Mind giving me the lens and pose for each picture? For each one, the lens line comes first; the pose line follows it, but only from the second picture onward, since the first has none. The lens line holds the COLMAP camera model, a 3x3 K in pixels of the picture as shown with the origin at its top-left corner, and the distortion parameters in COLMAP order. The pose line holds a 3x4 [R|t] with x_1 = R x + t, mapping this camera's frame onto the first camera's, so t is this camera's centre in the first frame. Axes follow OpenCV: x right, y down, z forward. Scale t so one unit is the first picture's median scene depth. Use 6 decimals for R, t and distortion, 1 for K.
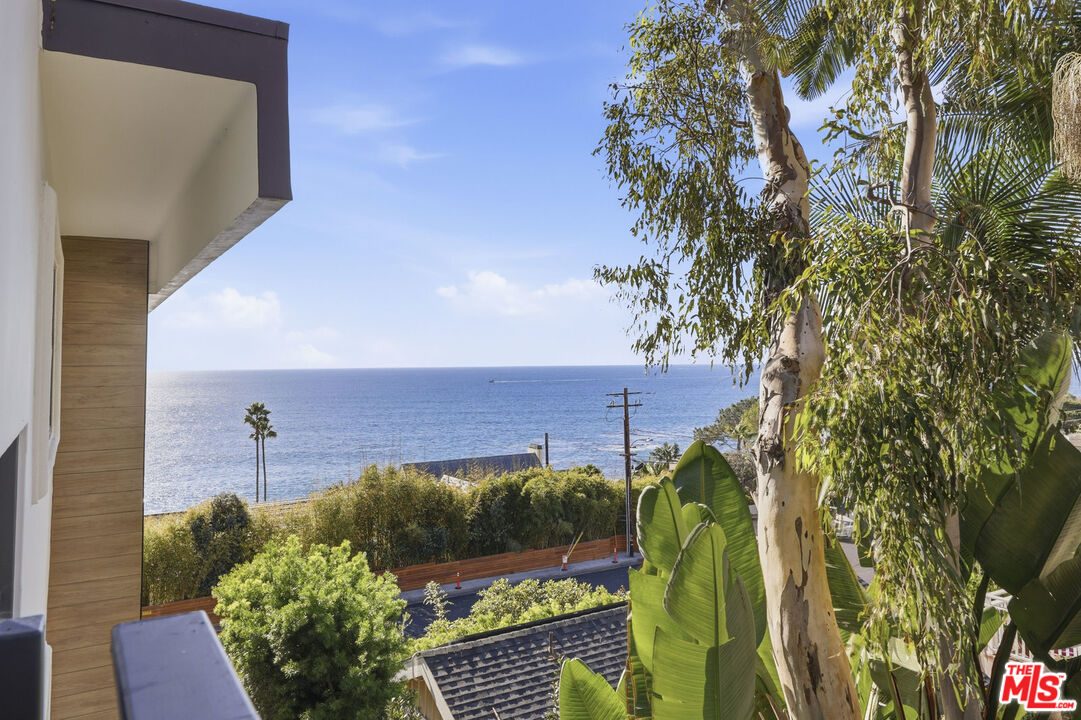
lens RADIAL K [[710.0, 0, 504.2], [0, 710.0, 359.4], [0, 0, 1]] dist [-0.002001, -0.000150]
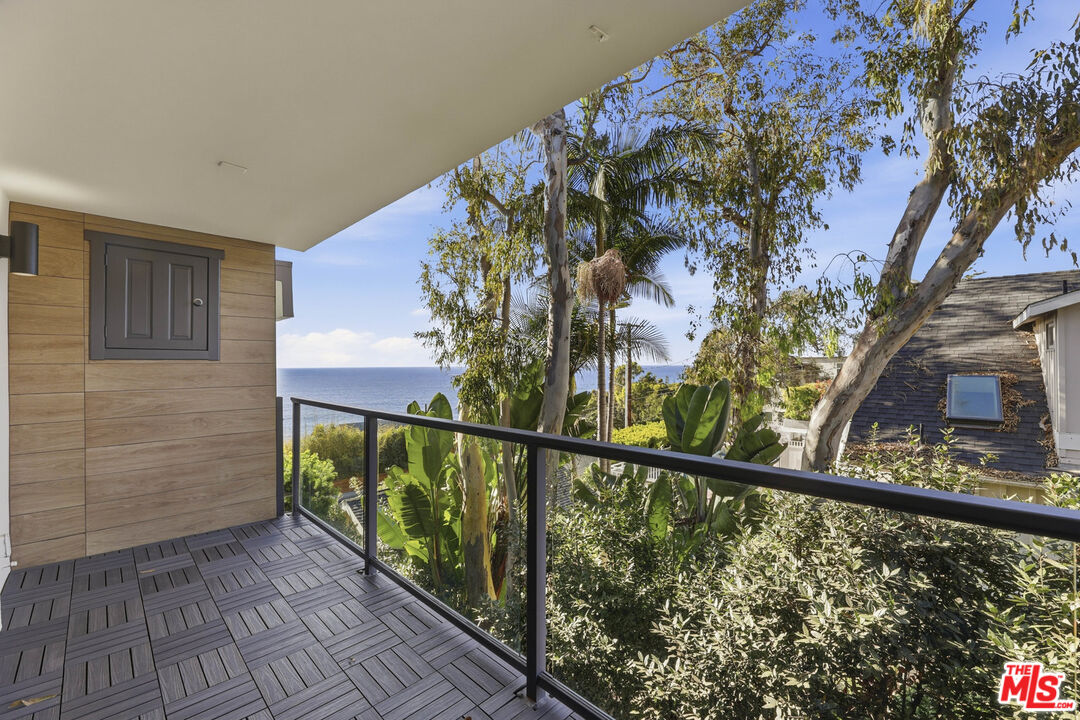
lens RADIAL K [[429.4, 0, 540.0], [0, 429.4, 360.0], [0, 0, 1]] dist [-0.000131, -0.000109]
pose [[0.957543, -0.018679, 0.287685, 0.113097], [0.018855, 0.999820, 0.002161, -0.021112], [-0.287673, 0.003355, 0.957723, -0.607791]]
